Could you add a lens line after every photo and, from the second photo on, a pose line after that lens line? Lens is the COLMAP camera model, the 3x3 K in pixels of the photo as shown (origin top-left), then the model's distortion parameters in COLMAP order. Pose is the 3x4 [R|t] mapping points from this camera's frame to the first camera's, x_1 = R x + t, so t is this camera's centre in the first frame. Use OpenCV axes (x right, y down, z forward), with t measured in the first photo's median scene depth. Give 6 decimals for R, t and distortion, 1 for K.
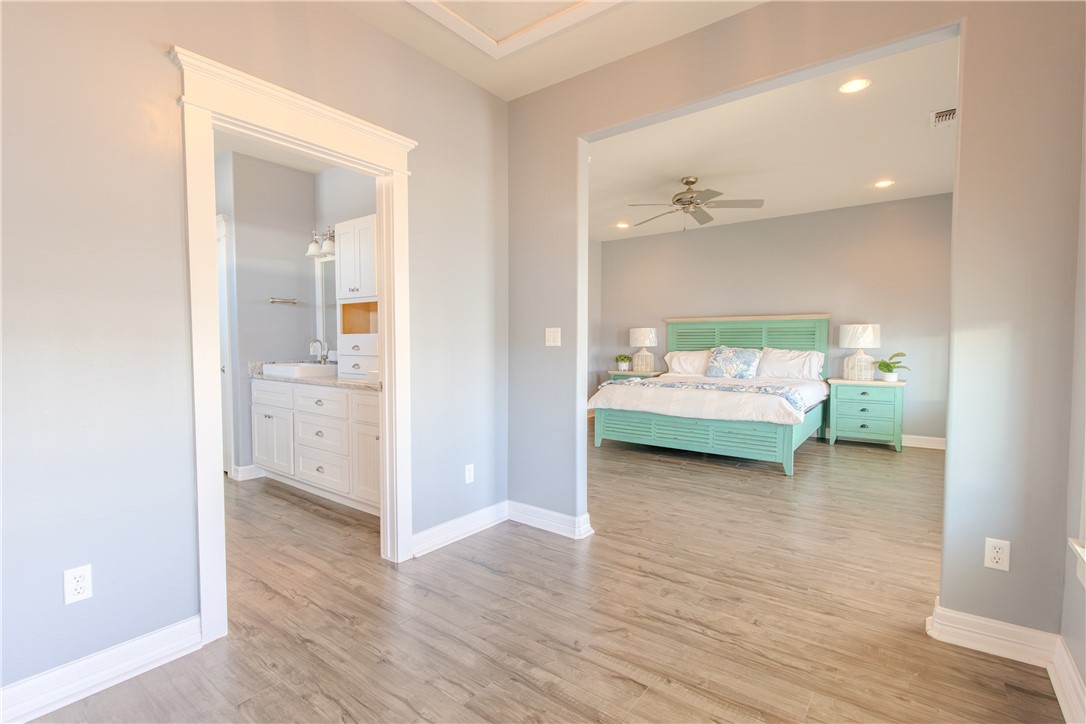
lens RADIAL K [[497.7, 0, 546.7], [0, 497.7, 363.6], [0, 0, 1]] dist [0.004511, -0.000396]
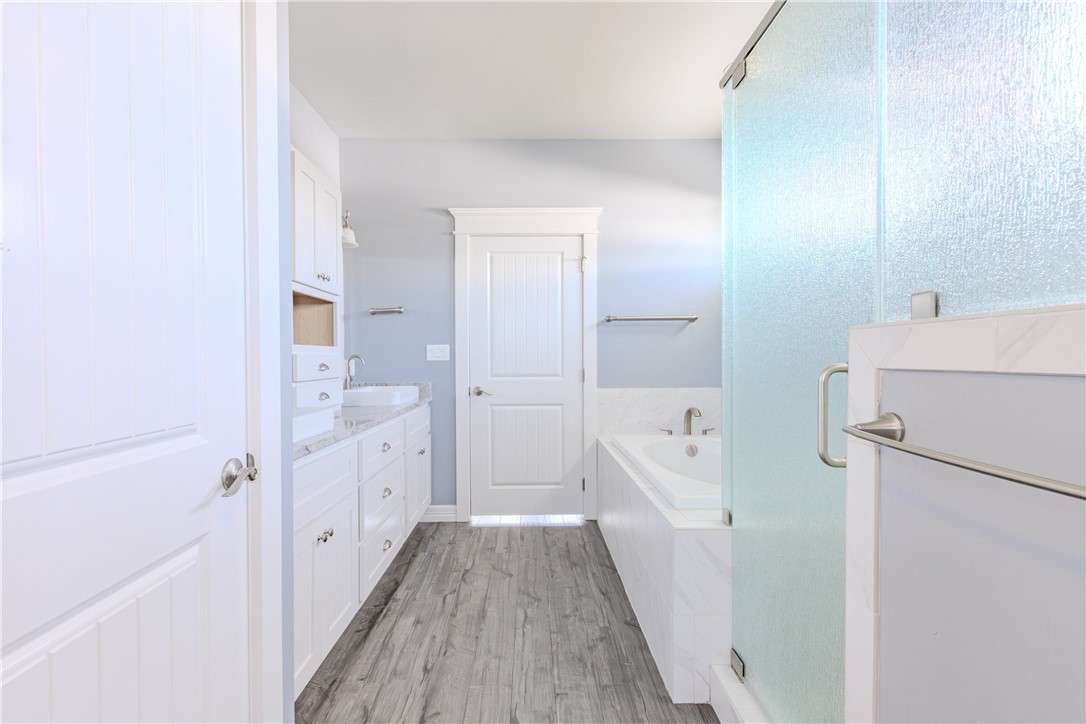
lens RADIAL K [[497.7, 0, 542.7], [0, 497.7, 357.9], [0, 0, 1]] dist [0.004511, -0.000396]
pose [[-0.610454, -0.013561, 0.791936, -0.994856], [0.035543, 0.998377, 0.044495, -0.057719], [-0.791254, 0.055310, -0.608981, 1.095909]]
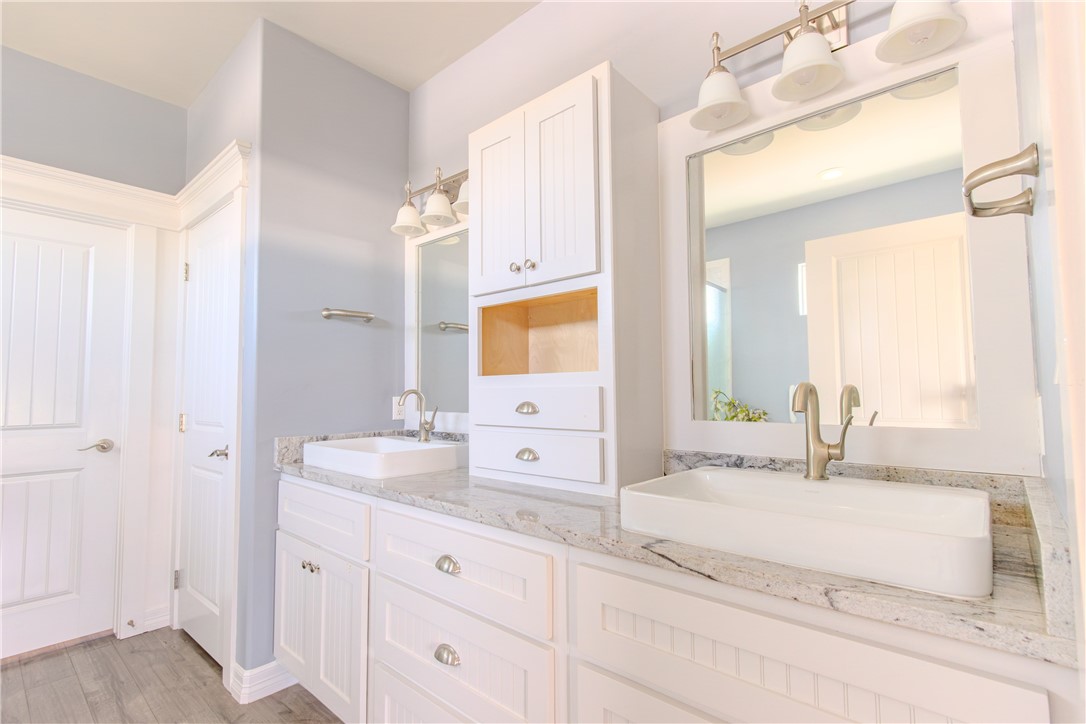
lens RADIAL K [[497.7, 0, 541.9], [0, 497.7, 361.0], [0, 0, 1]] dist [0.004511, -0.000396]
pose [[0.996885, -0.014937, -0.077439, -0.319051], [0.006828, 0.994561, -0.103933, -0.026285], [0.078570, 0.103080, 0.991565, 0.563338]]
